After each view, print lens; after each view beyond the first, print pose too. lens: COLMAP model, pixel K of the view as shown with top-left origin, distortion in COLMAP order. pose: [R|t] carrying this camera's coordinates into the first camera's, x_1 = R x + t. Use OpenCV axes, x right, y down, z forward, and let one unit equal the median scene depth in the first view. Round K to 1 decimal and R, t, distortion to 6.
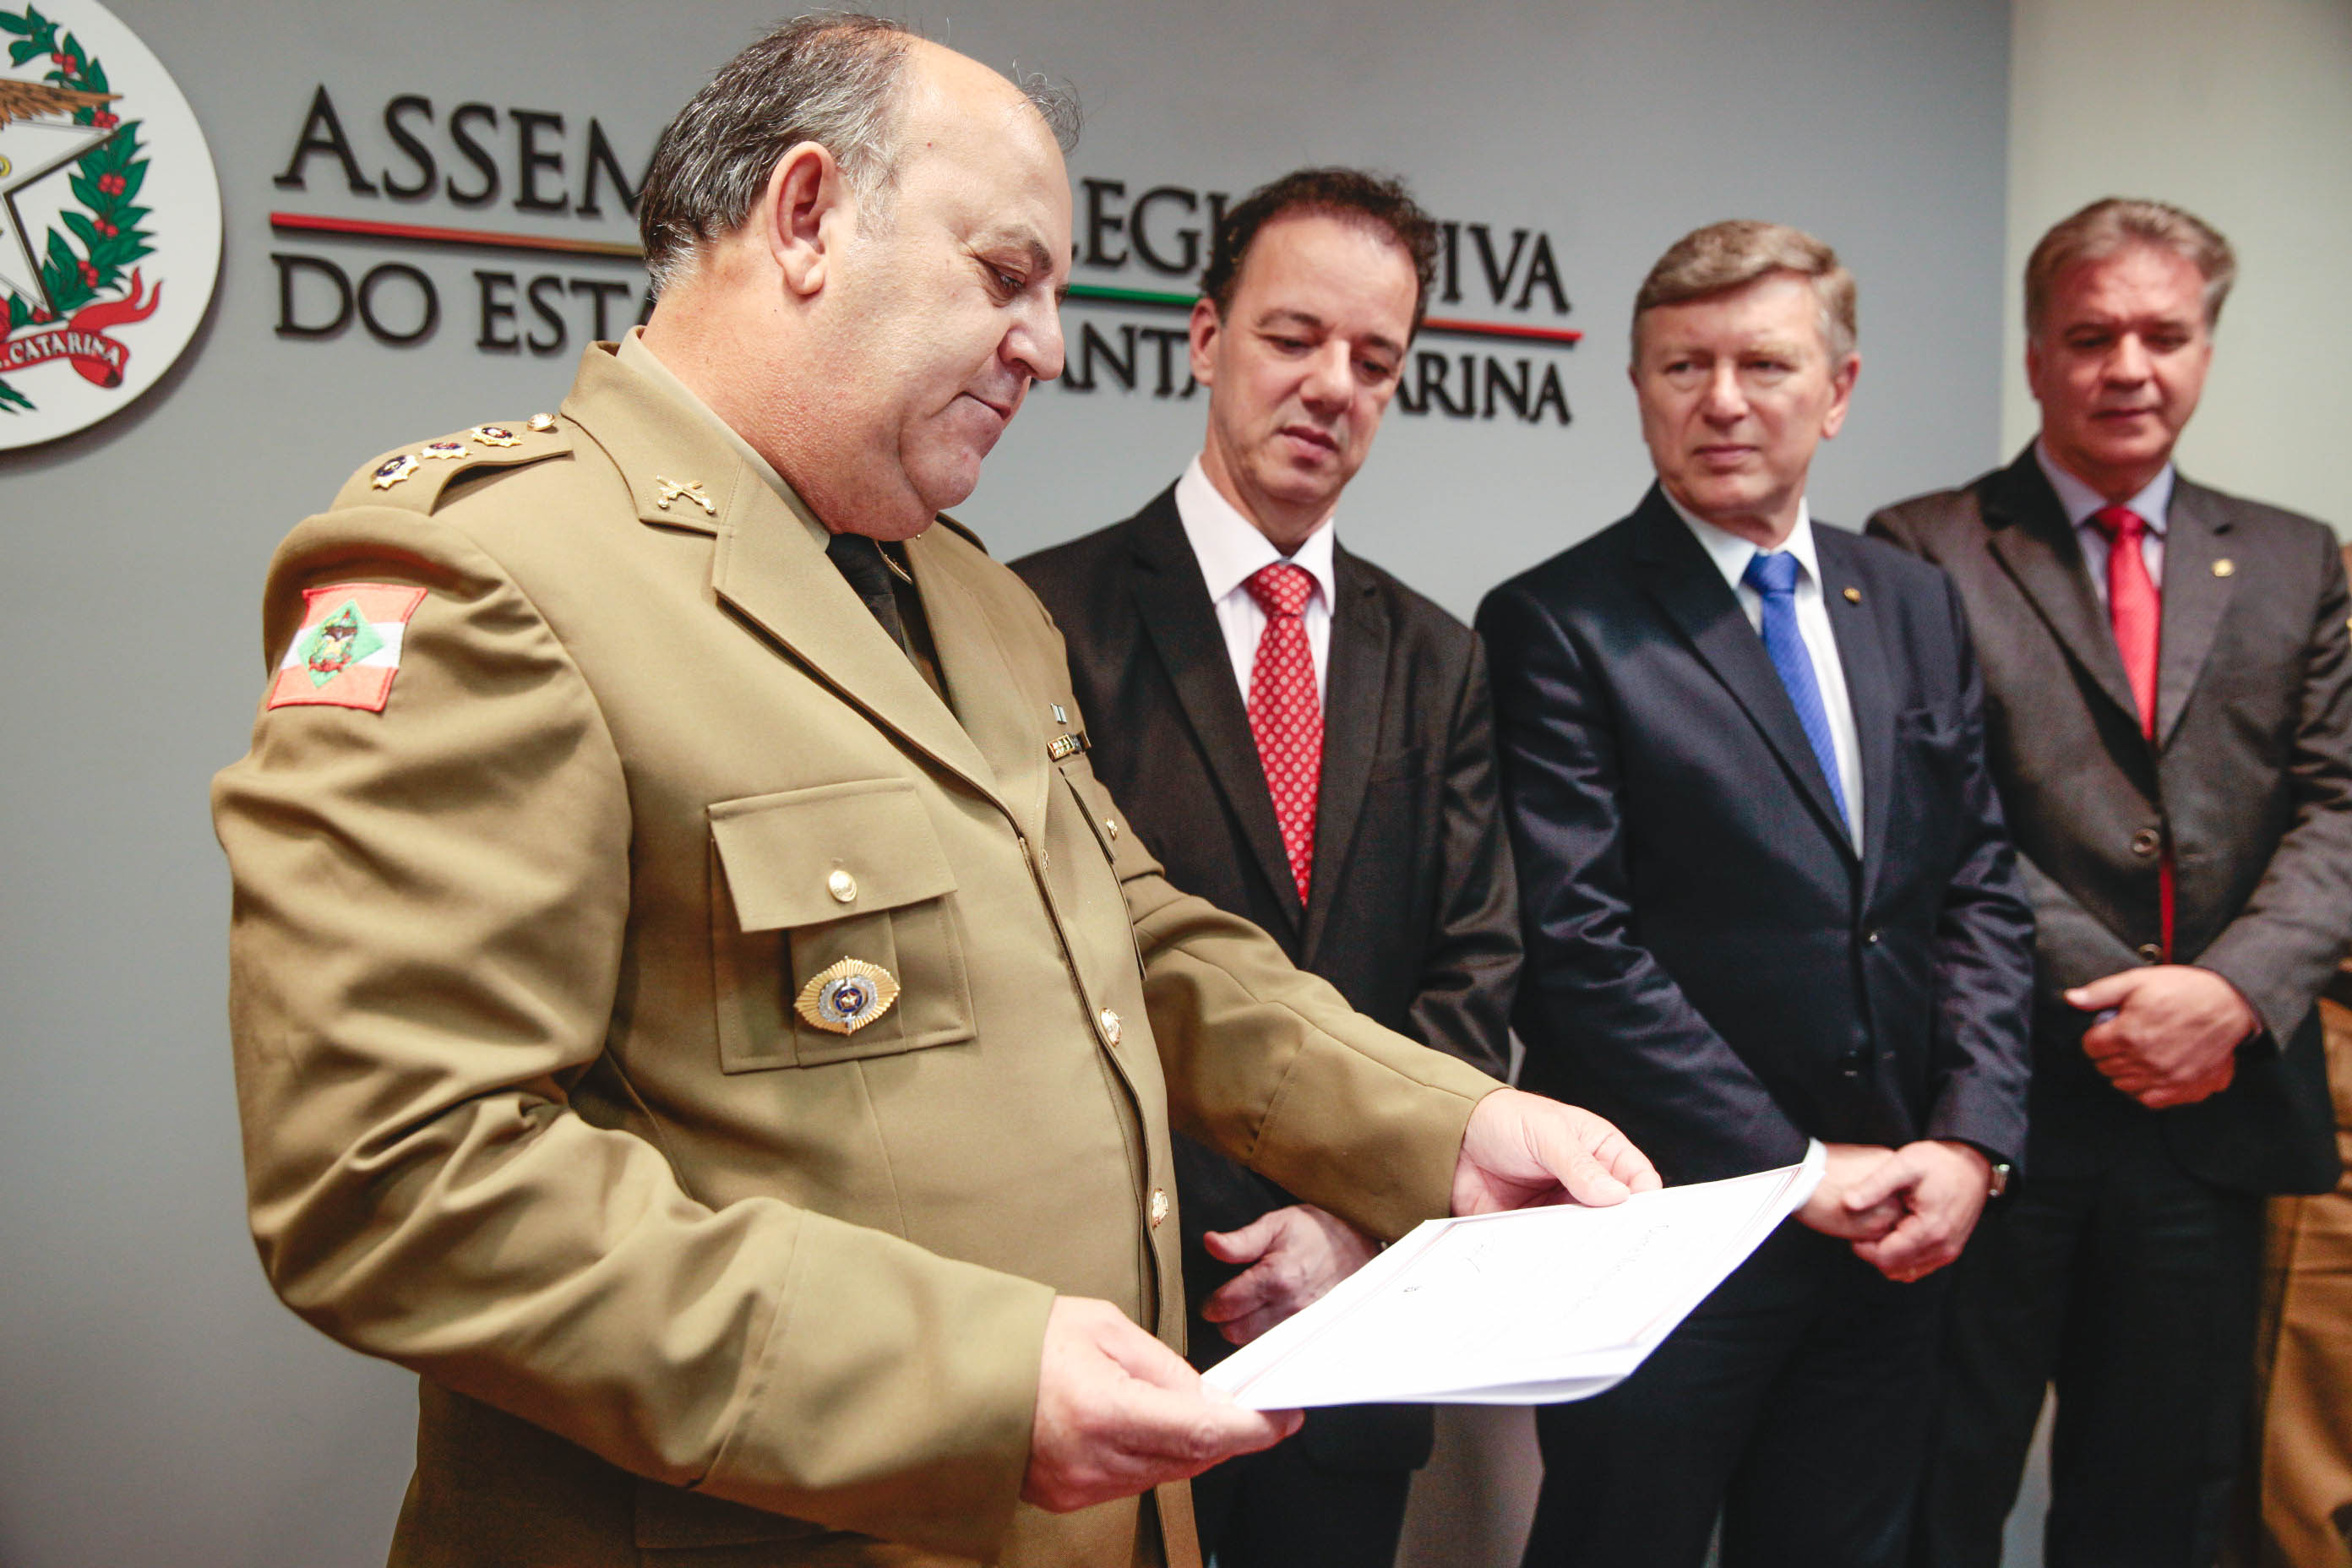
lens RADIAL K [[2058.8, 0, 1191.3], [0, 2058.8, 797.6], [0, 0, 1]] dist [-0.037348, 0.091613]
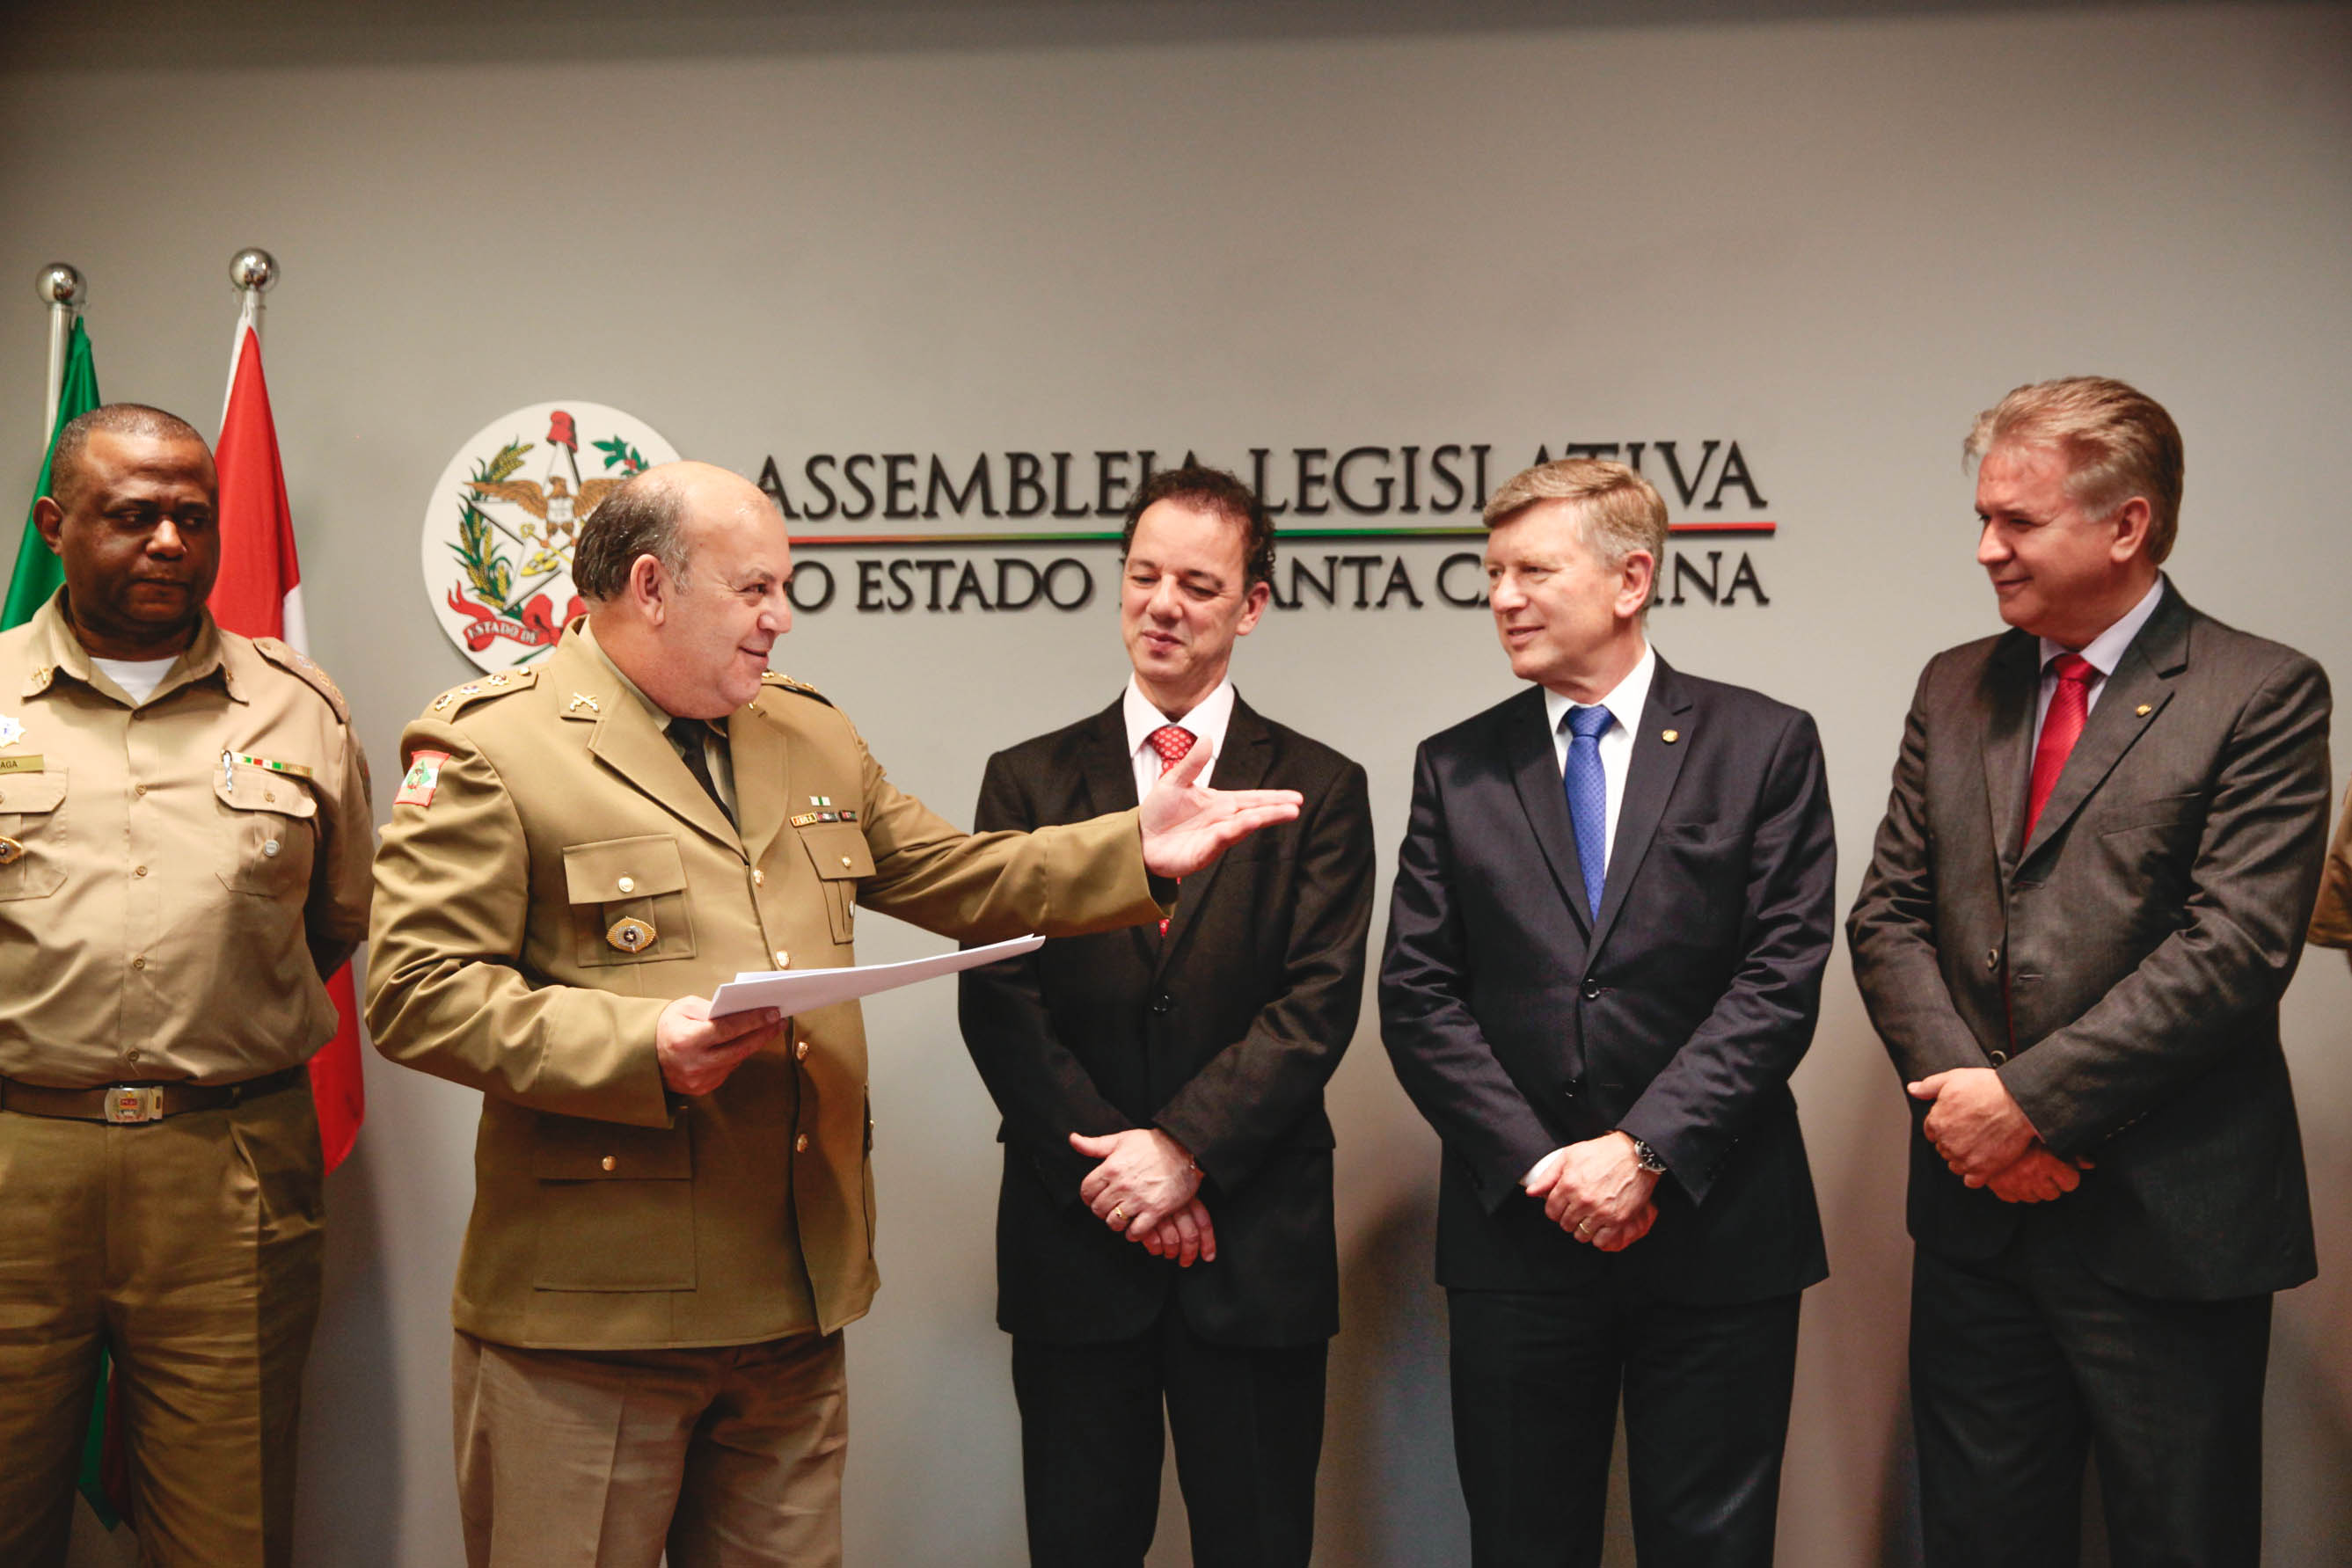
lens RADIAL K [[3063.6, 0, 1187.9], [0, 3063.6, 799.8], [0, 0, 1]] dist [0.102802, 0.000000]
pose [[0.817579, -0.031040, -0.574979, 1.142211], [-0.046625, 0.991699, -0.119834, 0.179465], [0.573926, 0.124782, 0.809345, -0.675808]]
